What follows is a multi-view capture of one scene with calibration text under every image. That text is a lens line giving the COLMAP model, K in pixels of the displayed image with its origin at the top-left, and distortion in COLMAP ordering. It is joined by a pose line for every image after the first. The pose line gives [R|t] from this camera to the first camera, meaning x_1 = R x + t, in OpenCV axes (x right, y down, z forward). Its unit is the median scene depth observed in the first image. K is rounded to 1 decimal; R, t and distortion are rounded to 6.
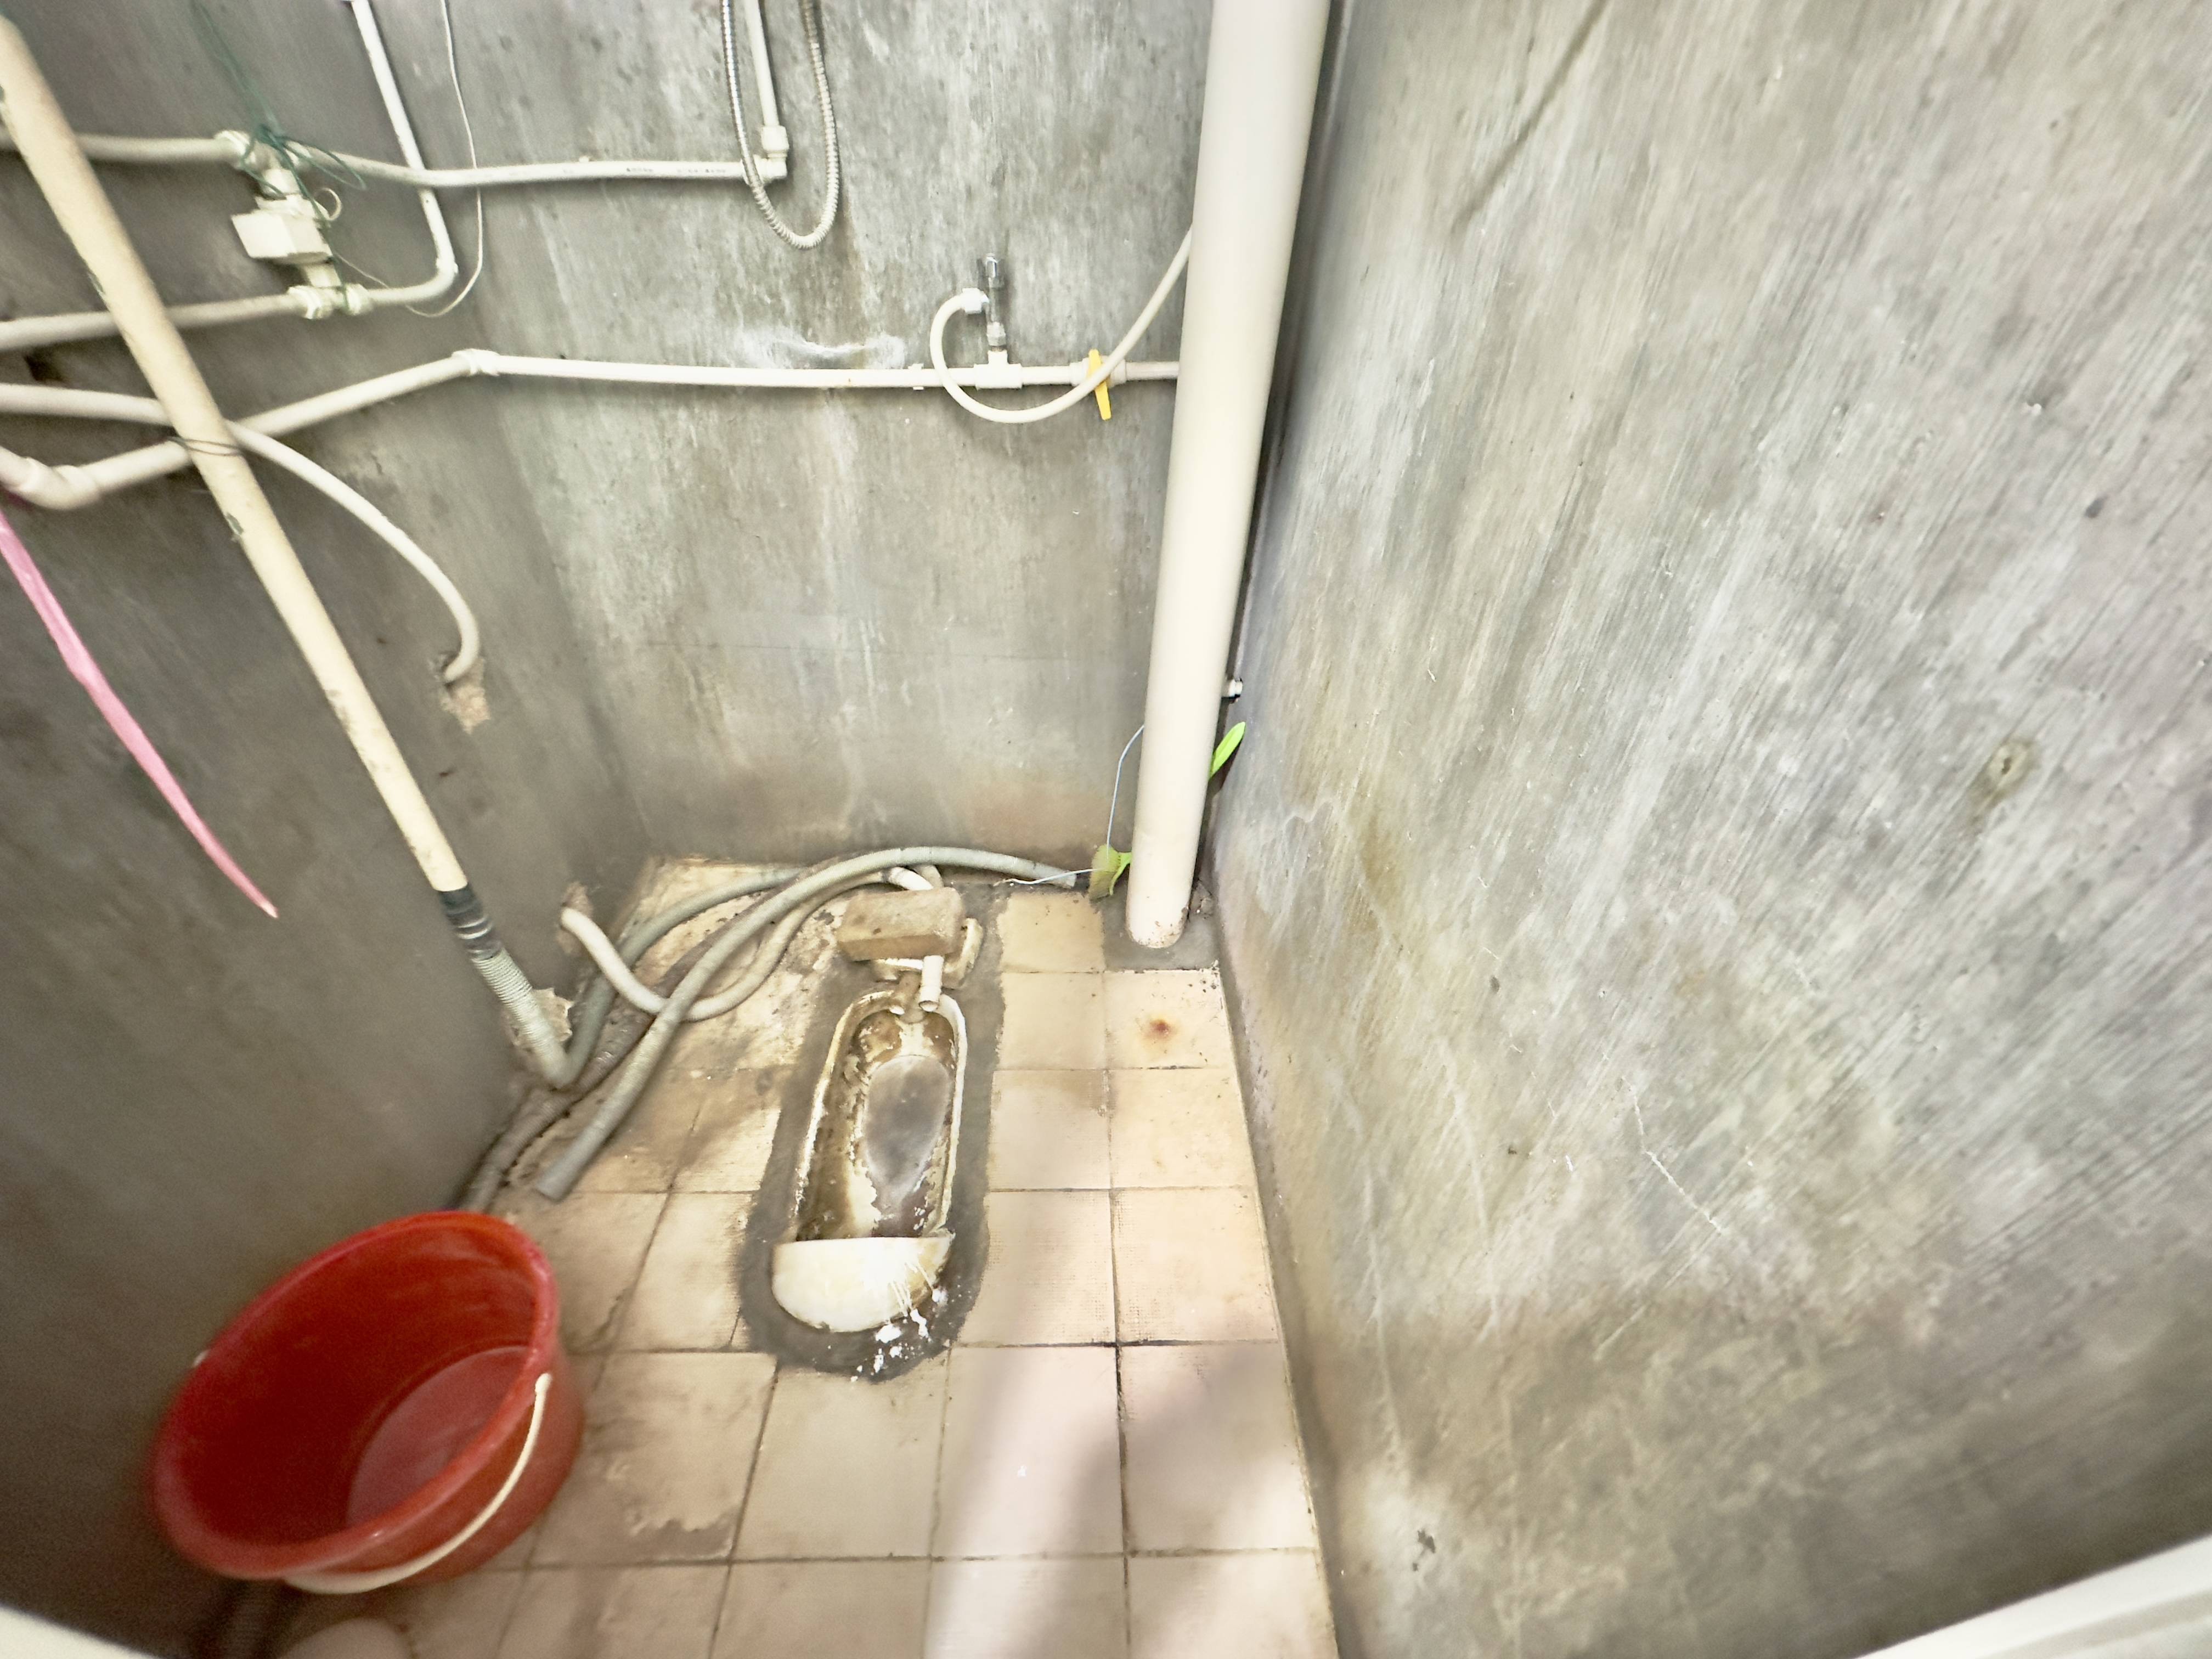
lens RADIAL K [[881.0, 0, 1106.0], [0, 881.0, 829.5], [0, 0, 1]] dist [-0.000547, 0.000271]
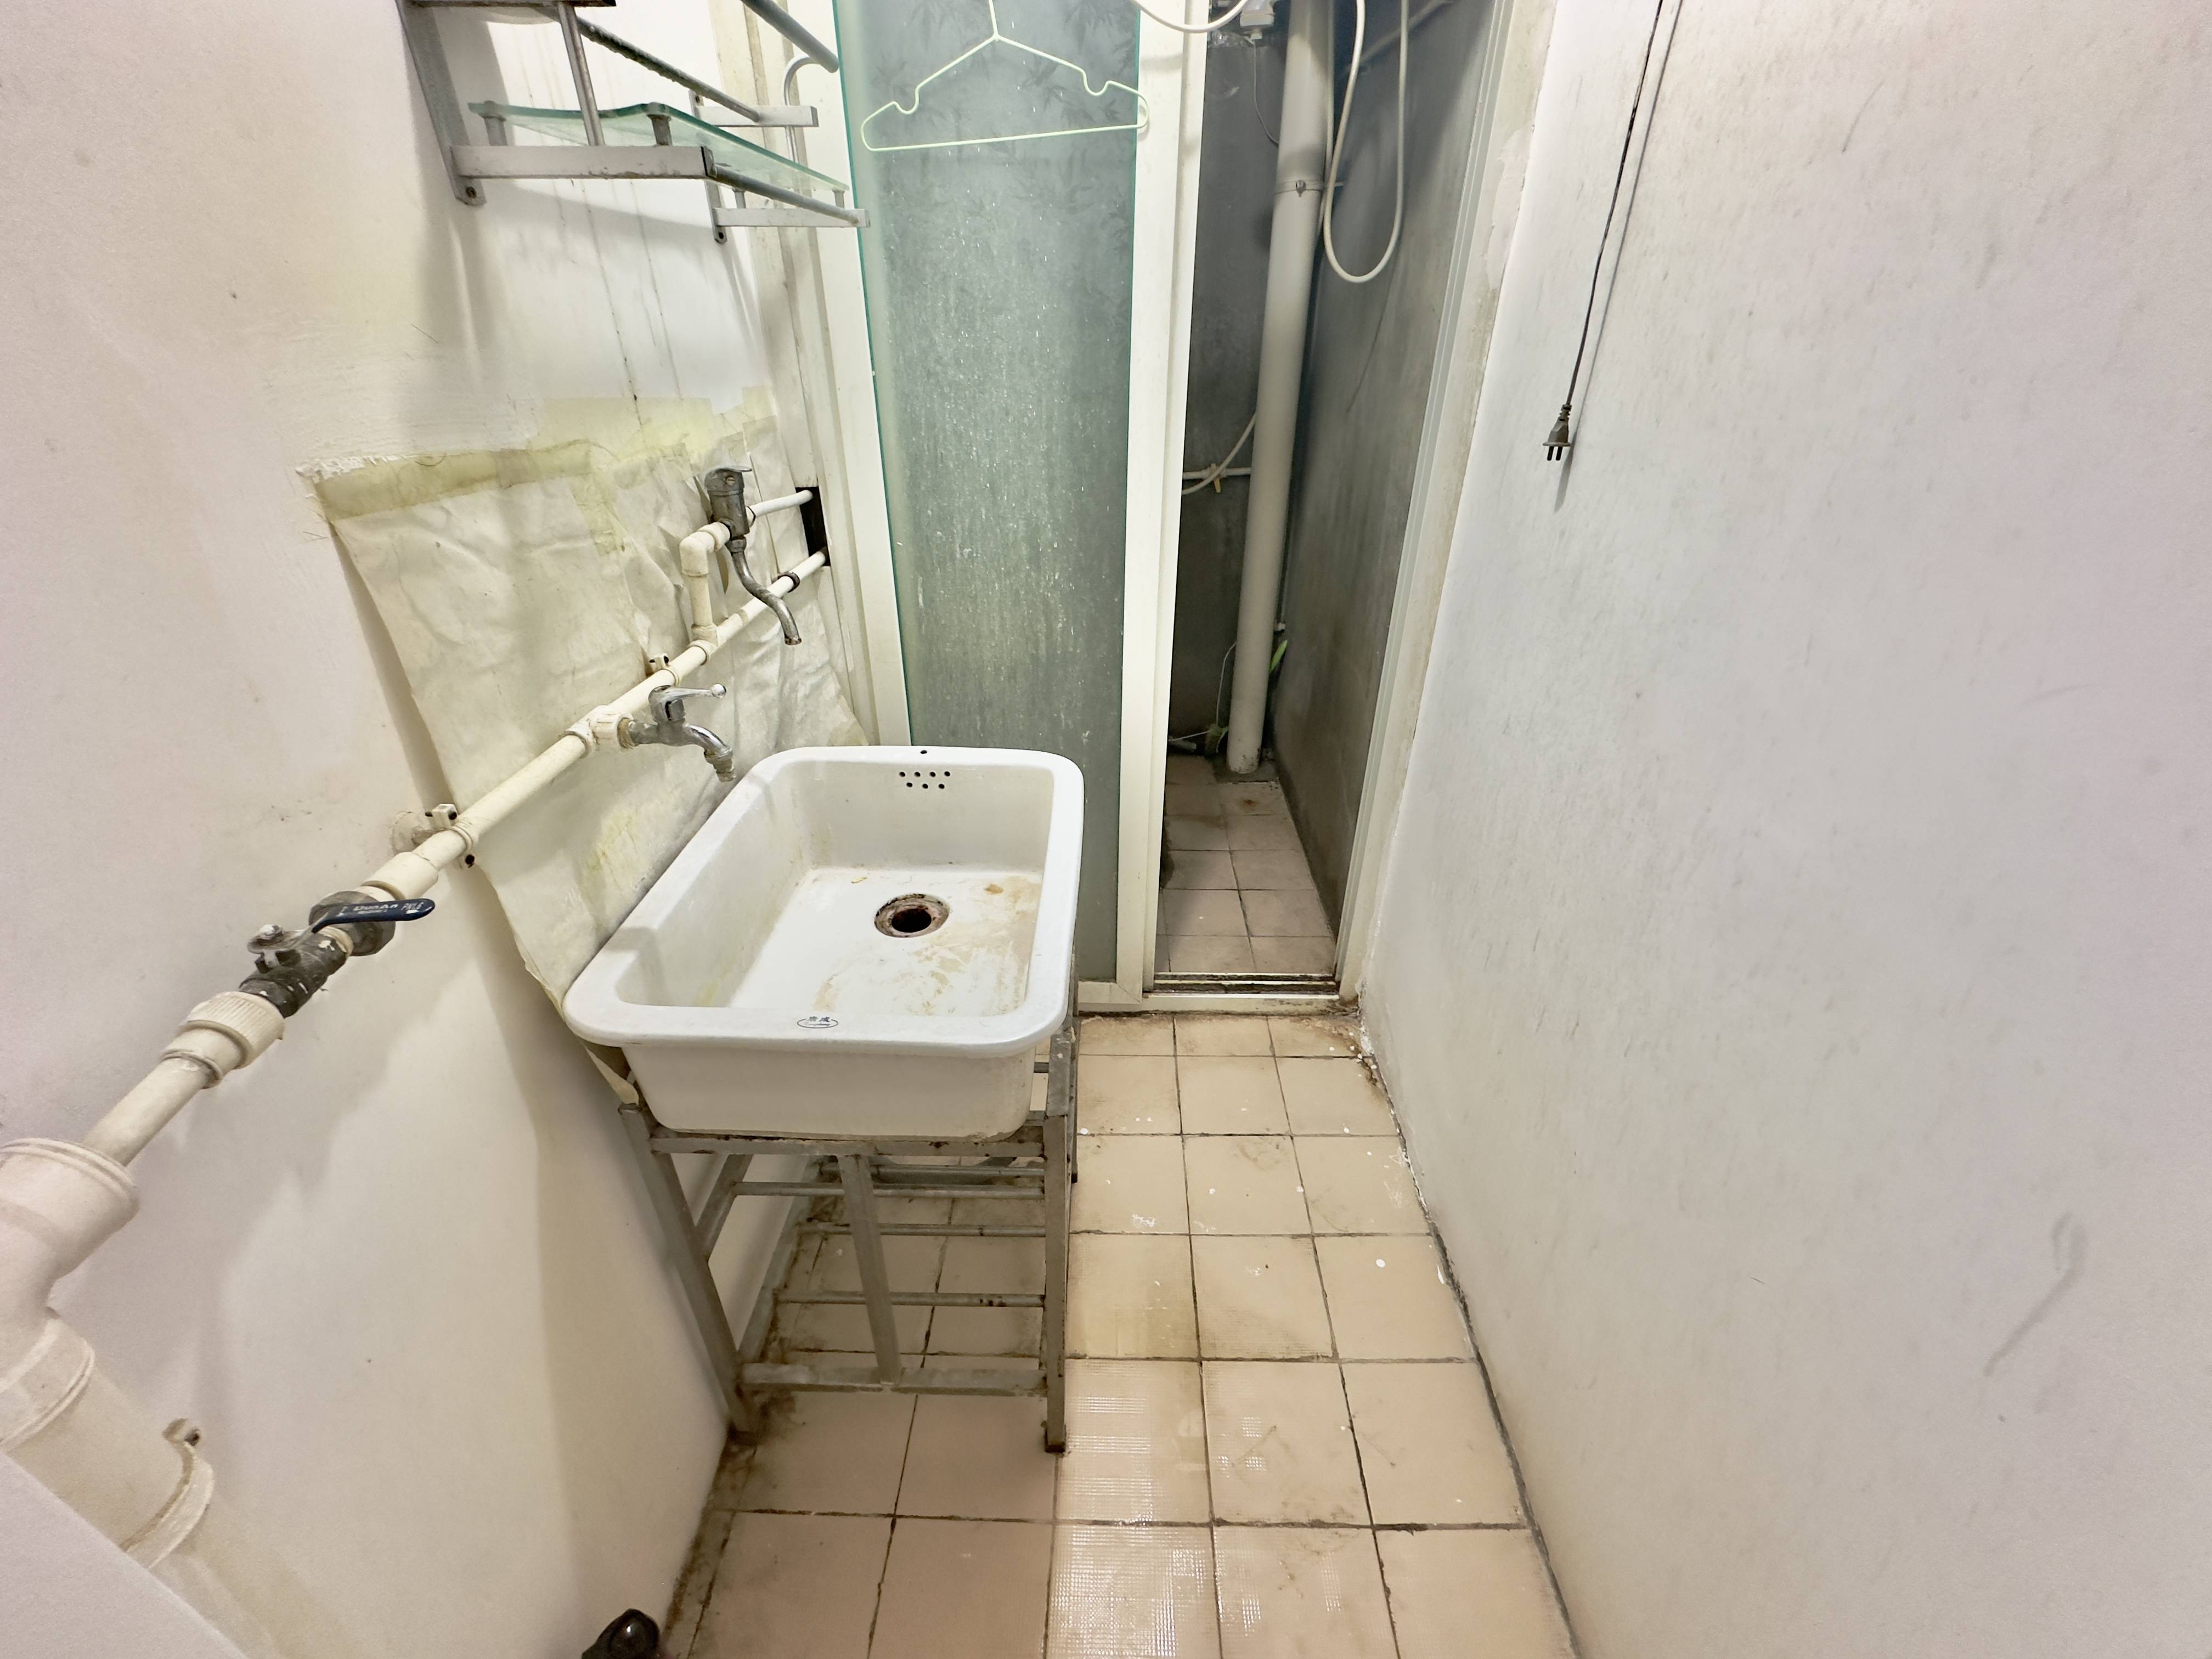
lens RADIAL K [[881.0, 0, 1106.0], [0, 881.0, 829.5], [0, 0, 1]] dist [-0.000547, 0.000271]
pose [[0.998242, -0.020321, -0.055673, -0.154001], [0.012461, 0.990347, -0.138048, 0.594639], [0.057941, 0.137112, 0.988860, -0.964234]]
